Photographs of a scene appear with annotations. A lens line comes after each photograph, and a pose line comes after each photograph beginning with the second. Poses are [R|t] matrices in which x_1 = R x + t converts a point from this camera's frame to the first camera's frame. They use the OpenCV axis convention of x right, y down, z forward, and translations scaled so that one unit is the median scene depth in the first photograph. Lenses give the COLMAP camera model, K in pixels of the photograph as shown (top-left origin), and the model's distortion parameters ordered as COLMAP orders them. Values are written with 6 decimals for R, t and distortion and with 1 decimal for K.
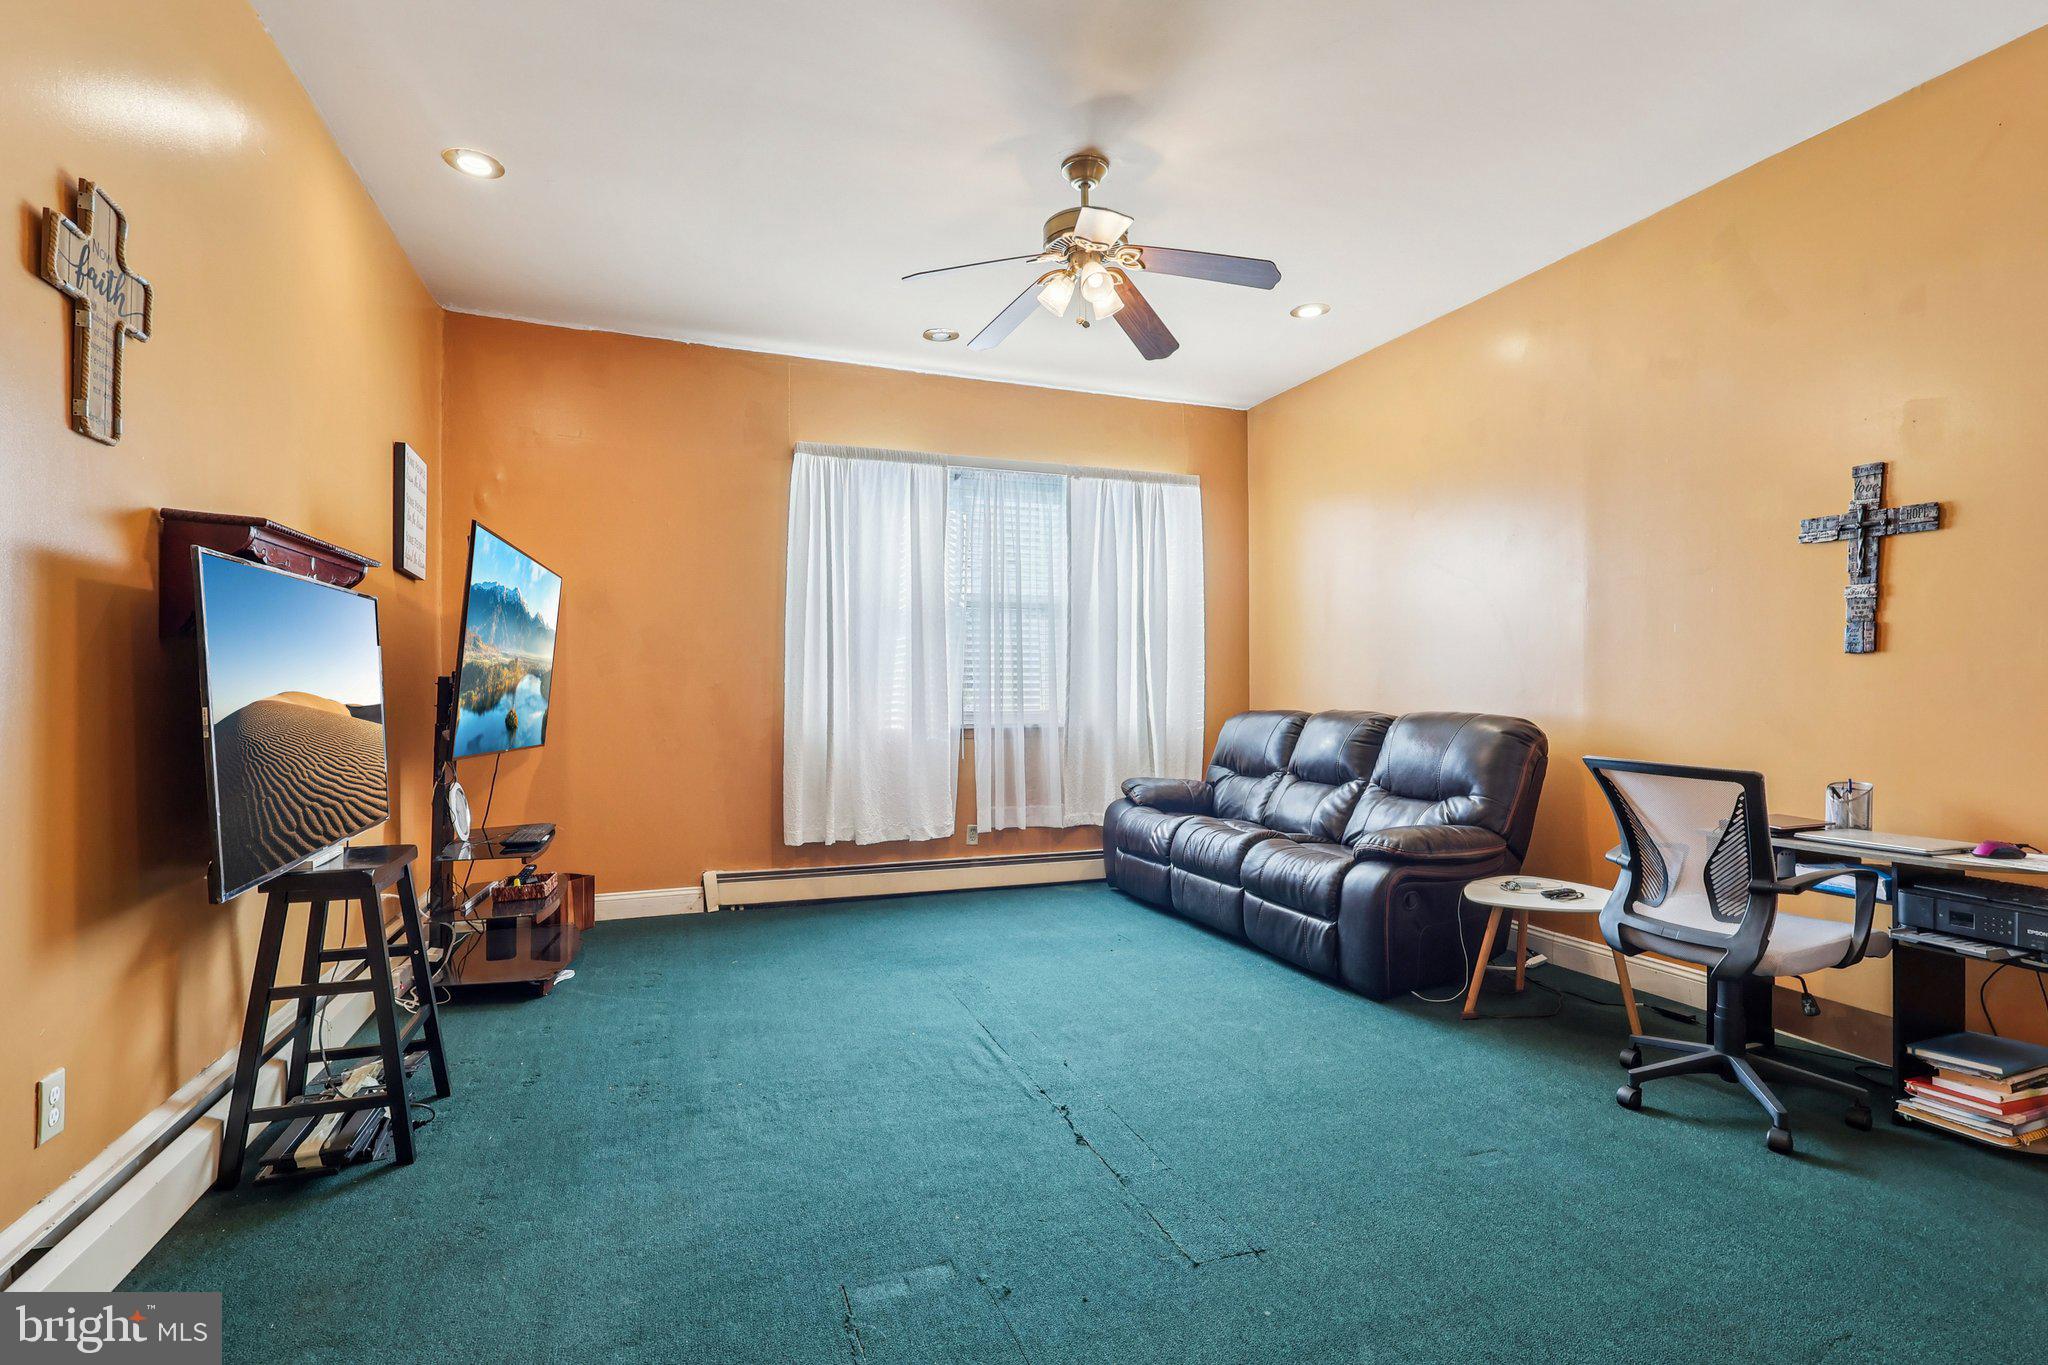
lens RADIAL K [[982.4, 0, 1023.1], [0, 982.4, 682.8], [0, 0, 1]] dist [-0.001406, 0.000286]
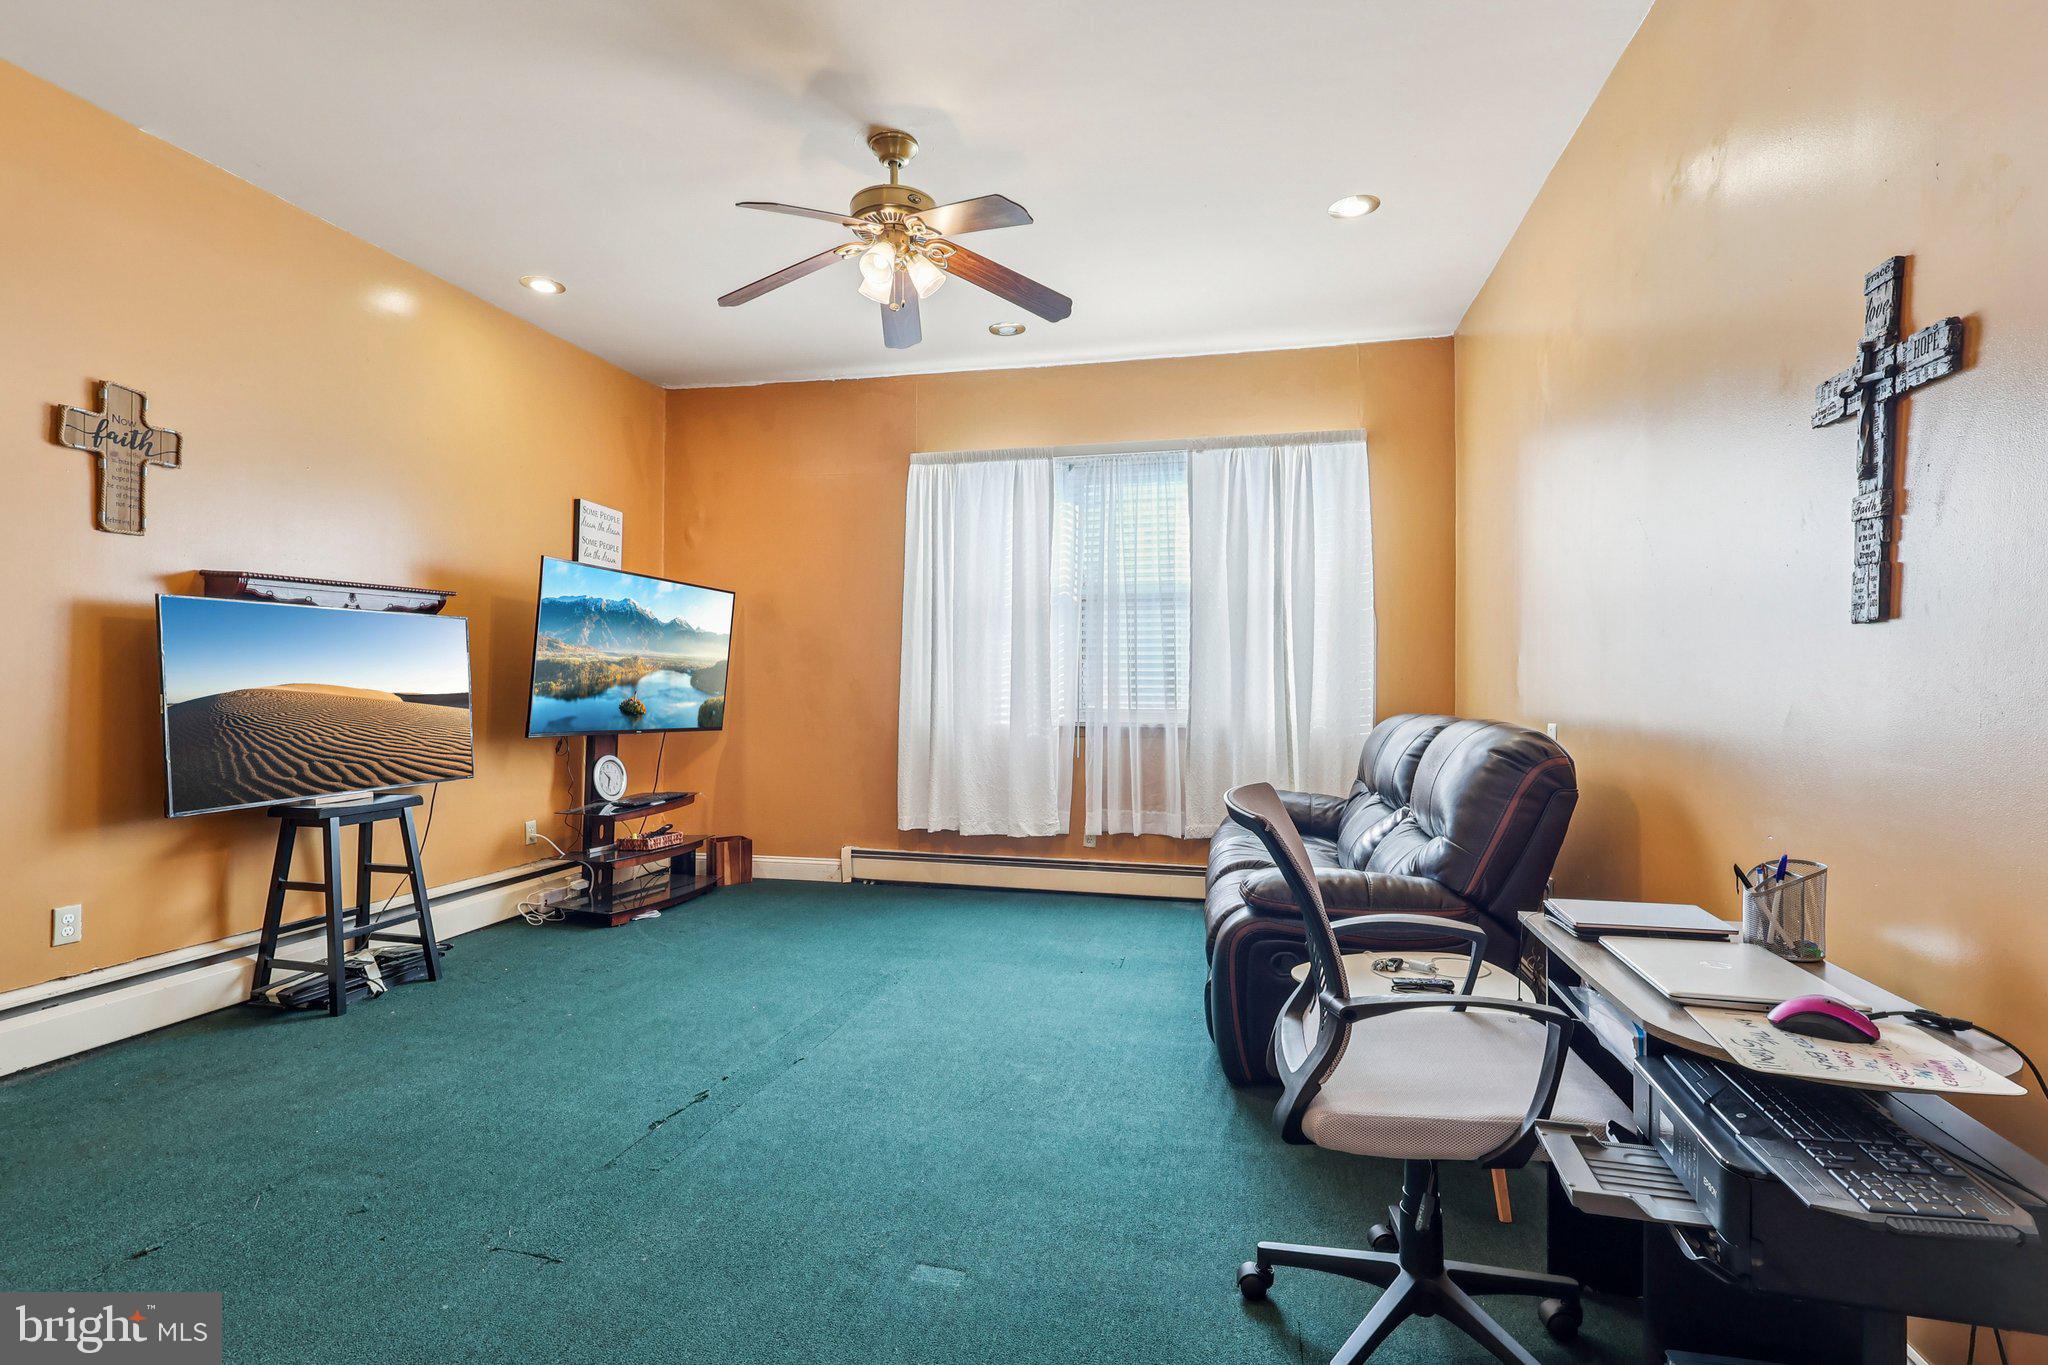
lens RADIAL K [[982.4, 0, 1037.5], [0, 982.4, 676.3], [0, 0, 1]] dist [-0.001406, 0.000286]
pose [[0.824424, -0.001396, -0.565971, 0.491535], [-0.000212, 0.999996, -0.002775, 0.000222], [0.565972, 0.002407, 0.824421, 0.192481]]
